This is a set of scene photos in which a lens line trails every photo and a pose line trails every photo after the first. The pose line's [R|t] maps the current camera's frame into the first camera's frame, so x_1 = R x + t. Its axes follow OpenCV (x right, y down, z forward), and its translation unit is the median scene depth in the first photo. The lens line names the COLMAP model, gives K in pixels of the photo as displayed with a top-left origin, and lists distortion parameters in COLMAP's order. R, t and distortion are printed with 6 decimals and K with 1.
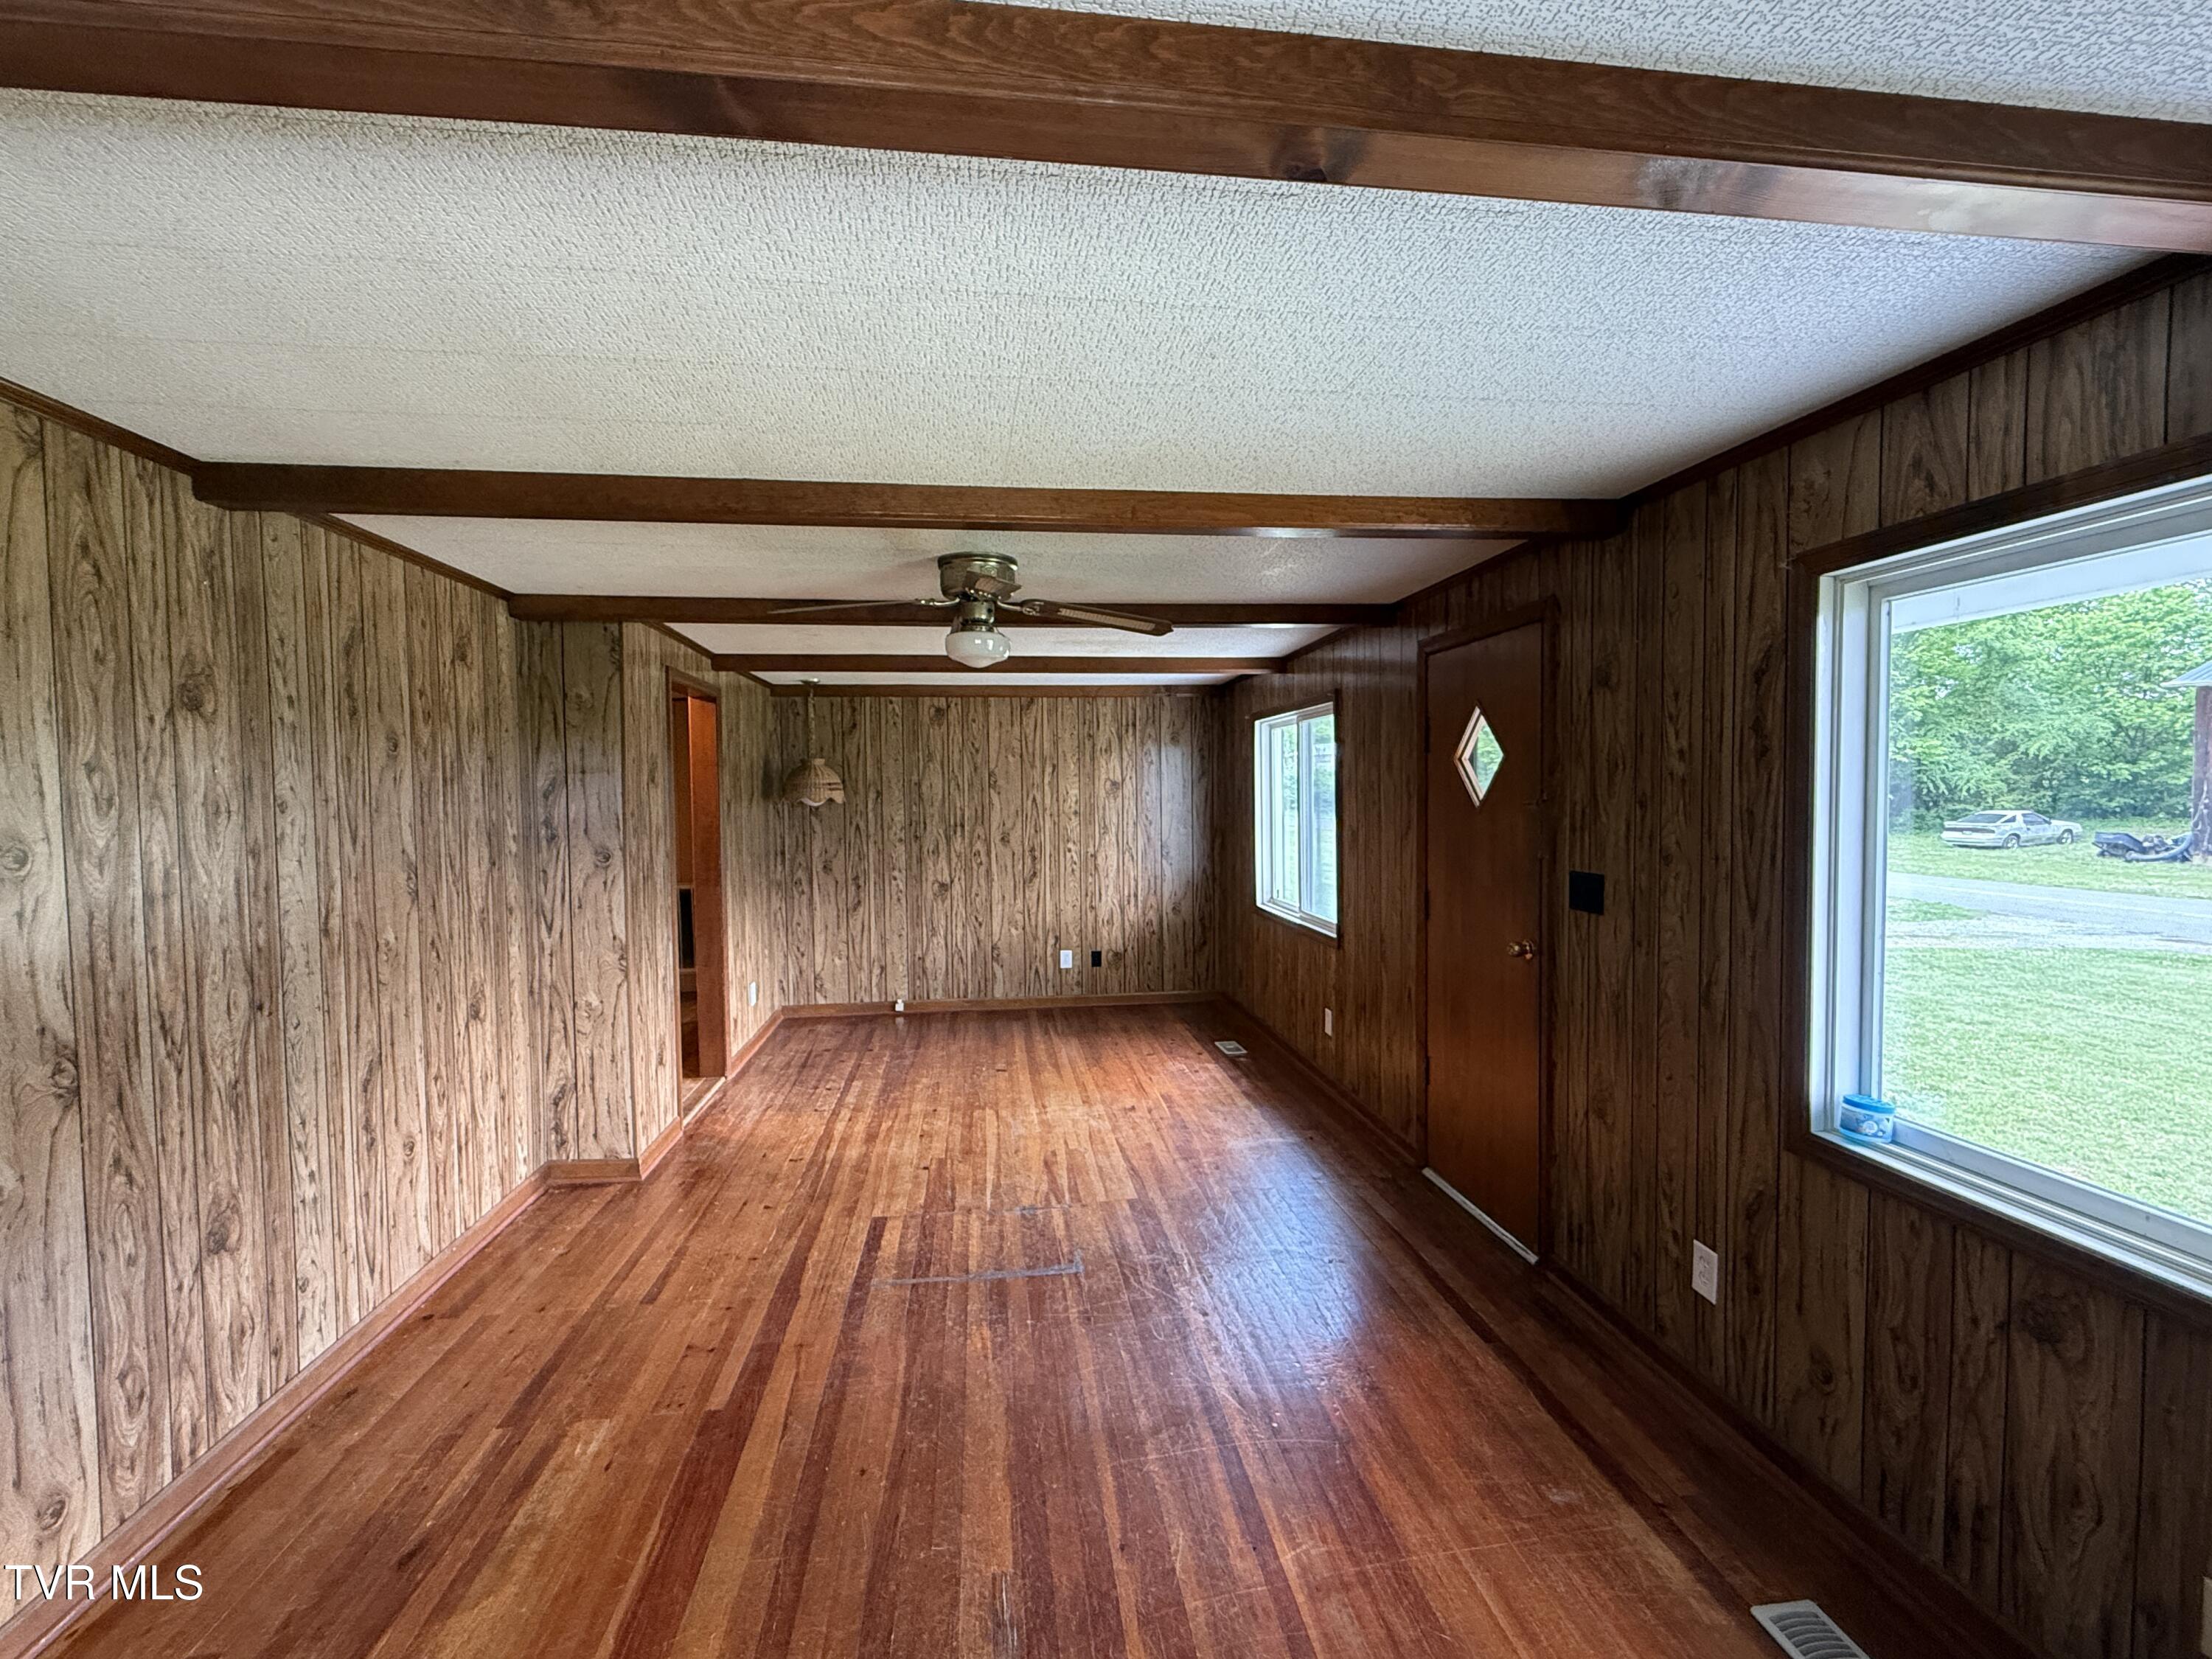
lens RADIAL K [[1024.7, 0, 1108.2], [0, 1024.7, 835.6], [0, 0, 1]] dist [0.000940, -0.001200]
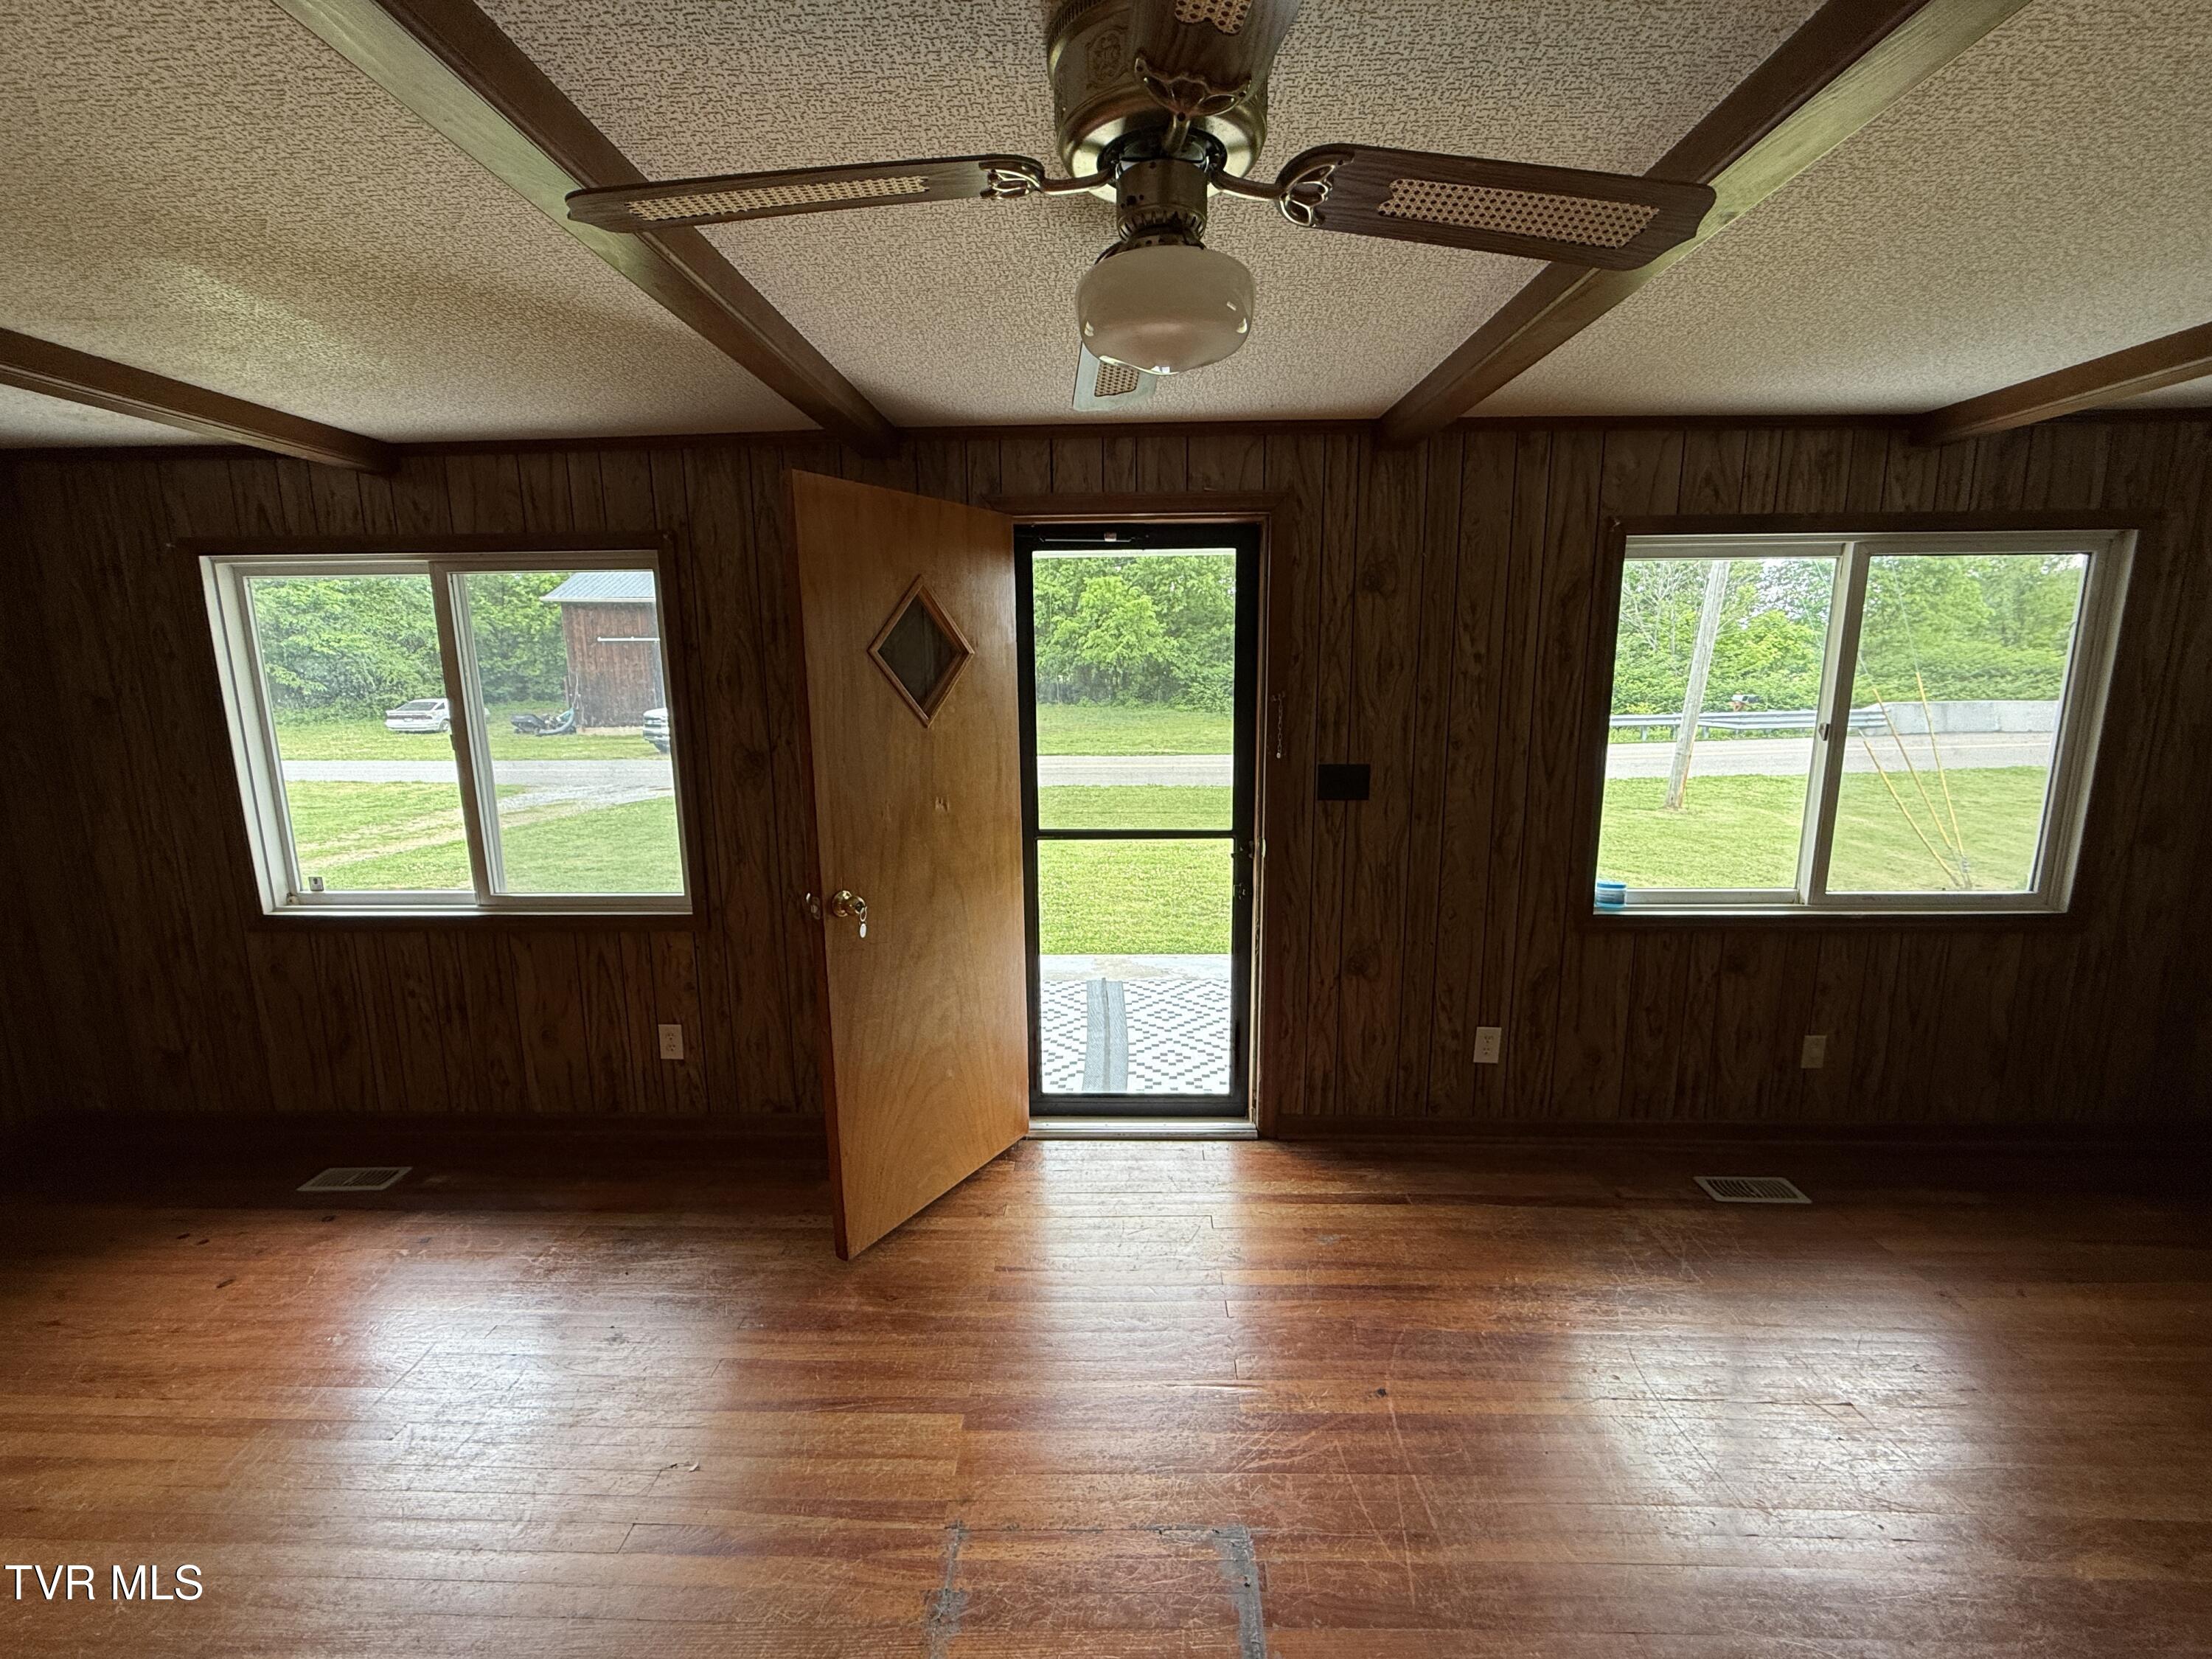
lens RADIAL K [[922.5, 0, 1110.1], [0, 922.5, 829.5], [0, 0, 1]] dist [-0.001367, -0.000133]
pose [[0.153260, -0.163584, 0.974552, -0.533495], [0.050290, 0.986216, 0.157633, -0.061757], [-0.986905, 0.024852, 0.159374, 1.080259]]
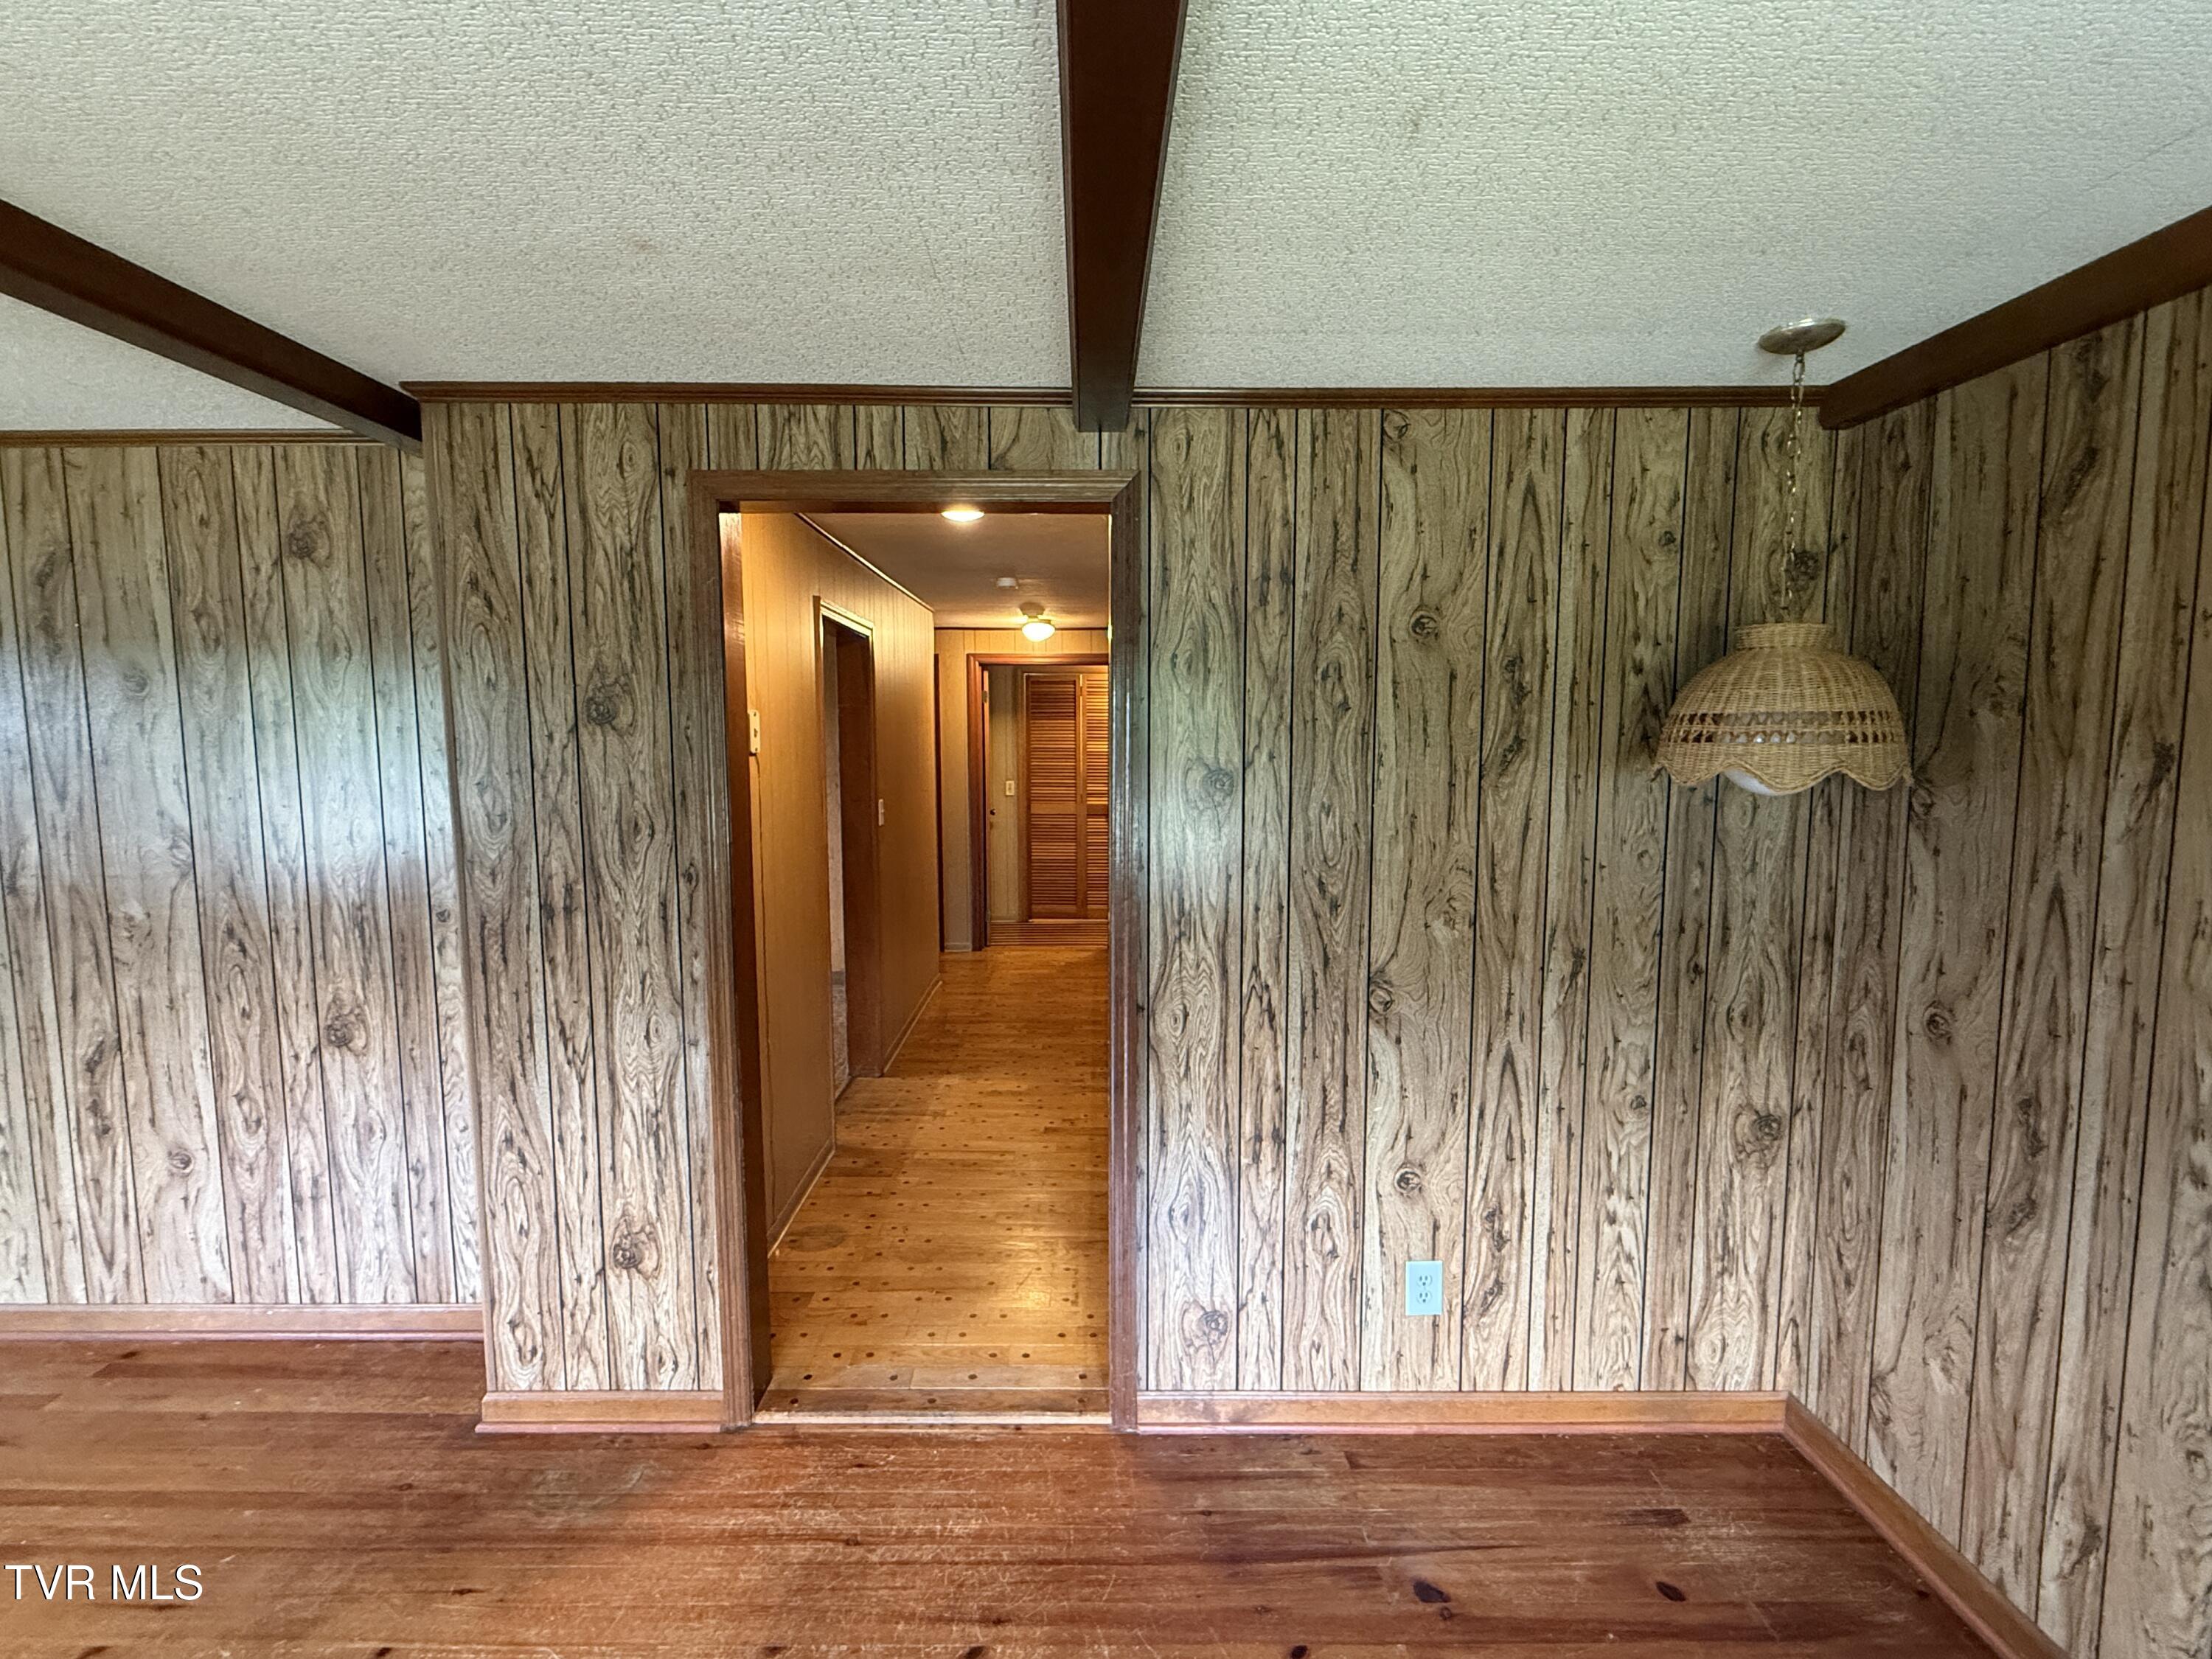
lens RADIAL K [[1024.7, 0, 1099.9], [0, 1024.7, 831.7], [0, 0, 1]] dist [0.000940, -0.001200]
pose [[-0.125888, 0.110158, -0.985910, 0.033202], [-0.040123, 0.992437, 0.116010, -0.099502], [0.991233, 0.054162, -0.120516, 1.918745]]
